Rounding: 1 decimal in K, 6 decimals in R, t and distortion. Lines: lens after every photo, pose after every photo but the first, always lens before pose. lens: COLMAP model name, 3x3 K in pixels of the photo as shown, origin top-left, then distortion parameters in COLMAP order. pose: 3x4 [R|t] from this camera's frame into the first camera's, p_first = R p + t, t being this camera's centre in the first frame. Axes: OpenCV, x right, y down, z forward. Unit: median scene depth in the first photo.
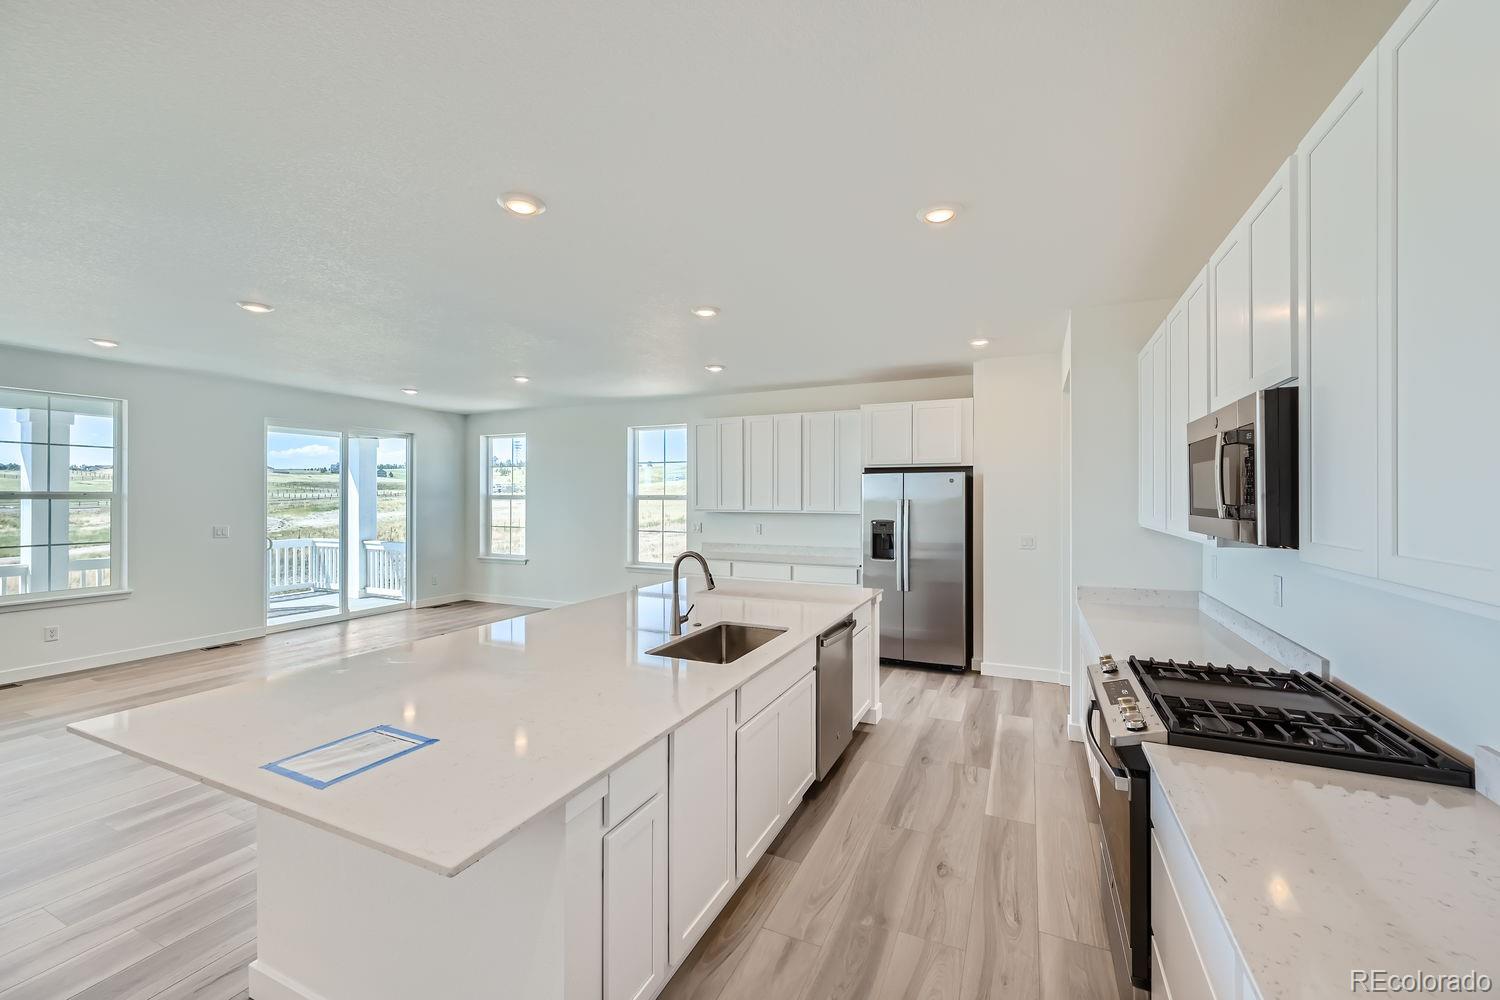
lens RADIAL K [[596.7, 0, 753.5], [0, 596.7, 495.1], [0, 0, 1]] dist [-0.007237, 0.000789]
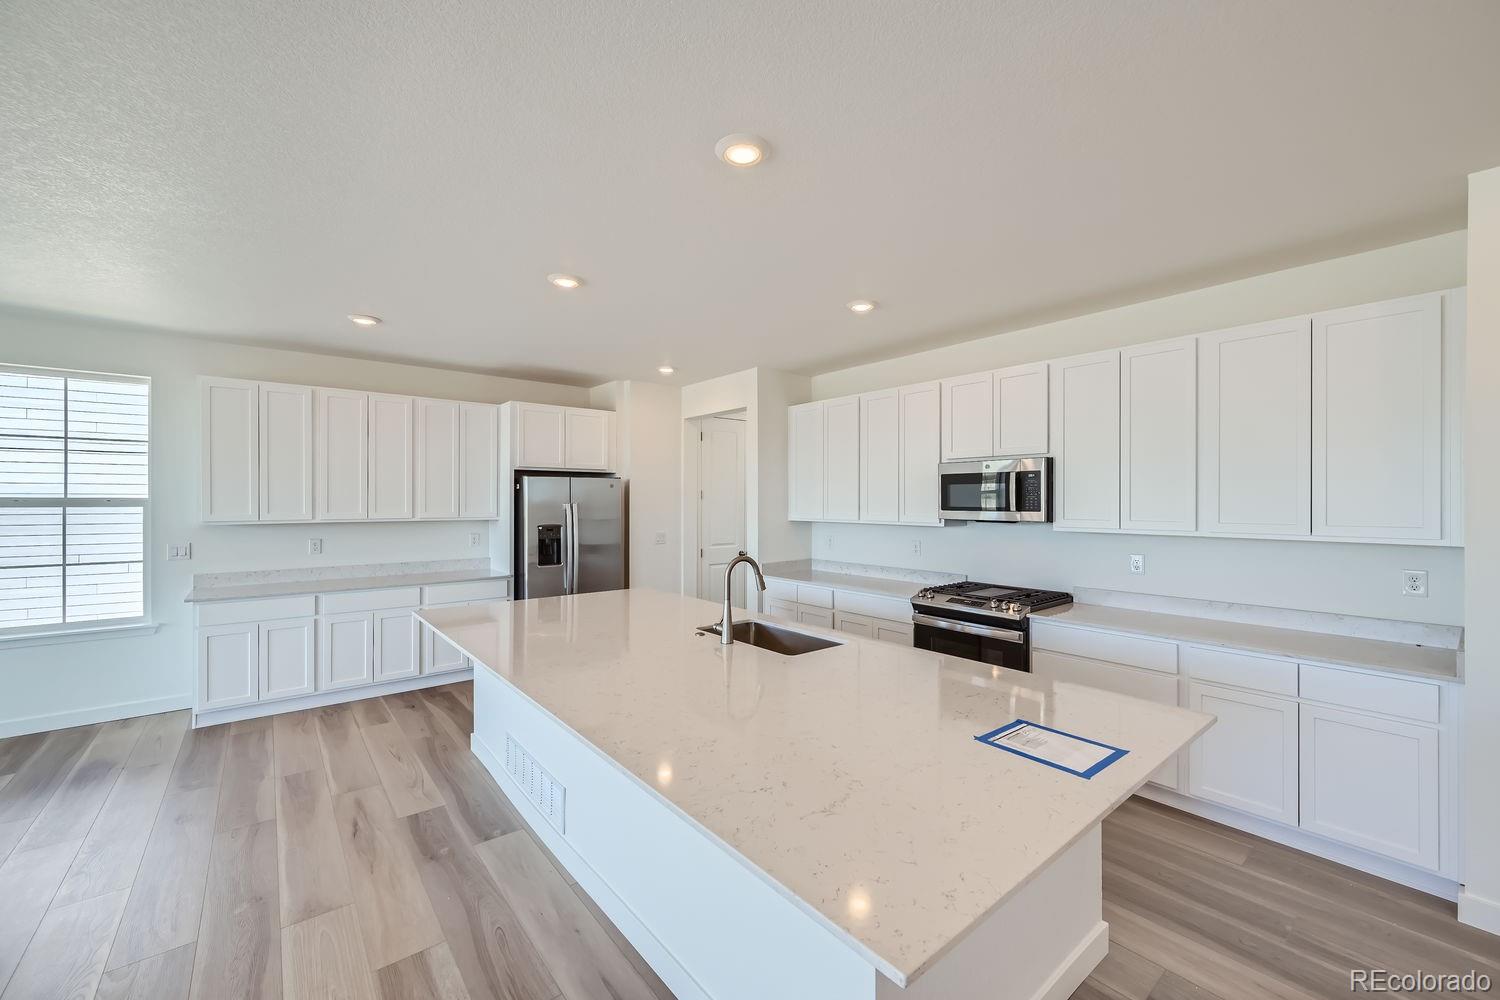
lens RADIAL K [[596.7, 0, 757.2], [0, 596.7, 505.3], [0, 0, 1]] dist [-0.007237, 0.000789]
pose [[0.435448, -0.006466, 0.900191, -0.363559], [-0.004489, 0.999946, 0.009354, -0.000355], [-0.900203, -0.008114, 0.435396, 0.198544]]
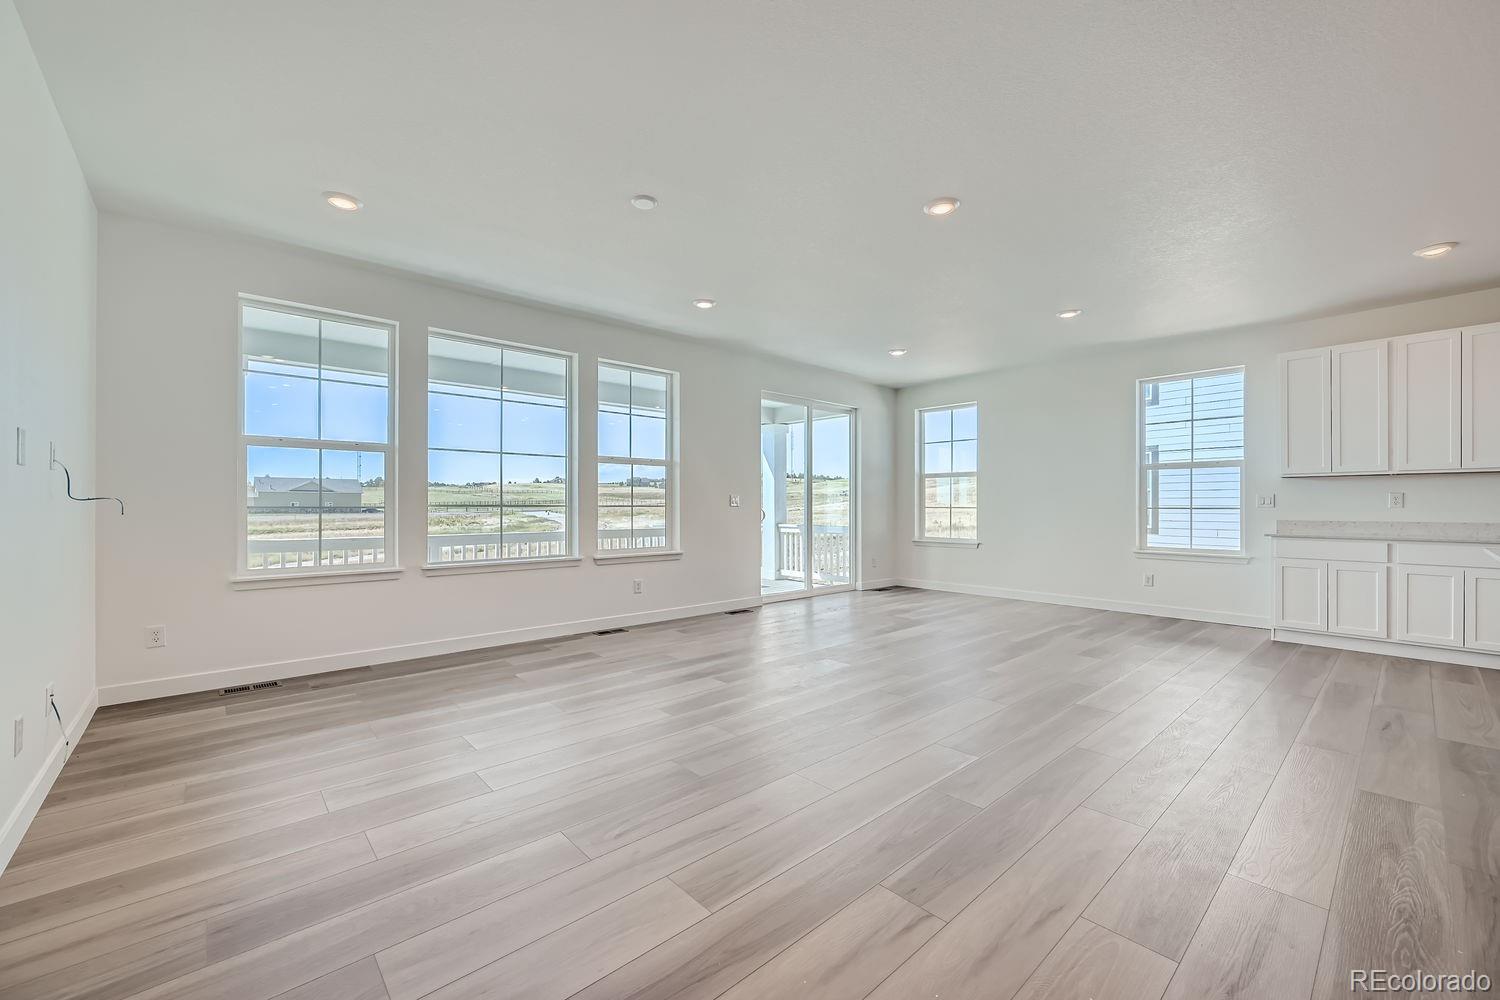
lens RADIAL K [[596.7, 0, 748.8], [0, 596.7, 504.8], [0, 0, 1]] dist [-0.007237, 0.000789]
pose [[0.915235, -0.001124, -0.402919, -0.371569], [0.001320, 0.999999, 0.000210, 0.056002], [0.402919, -0.000724, 0.915236, 0.050254]]
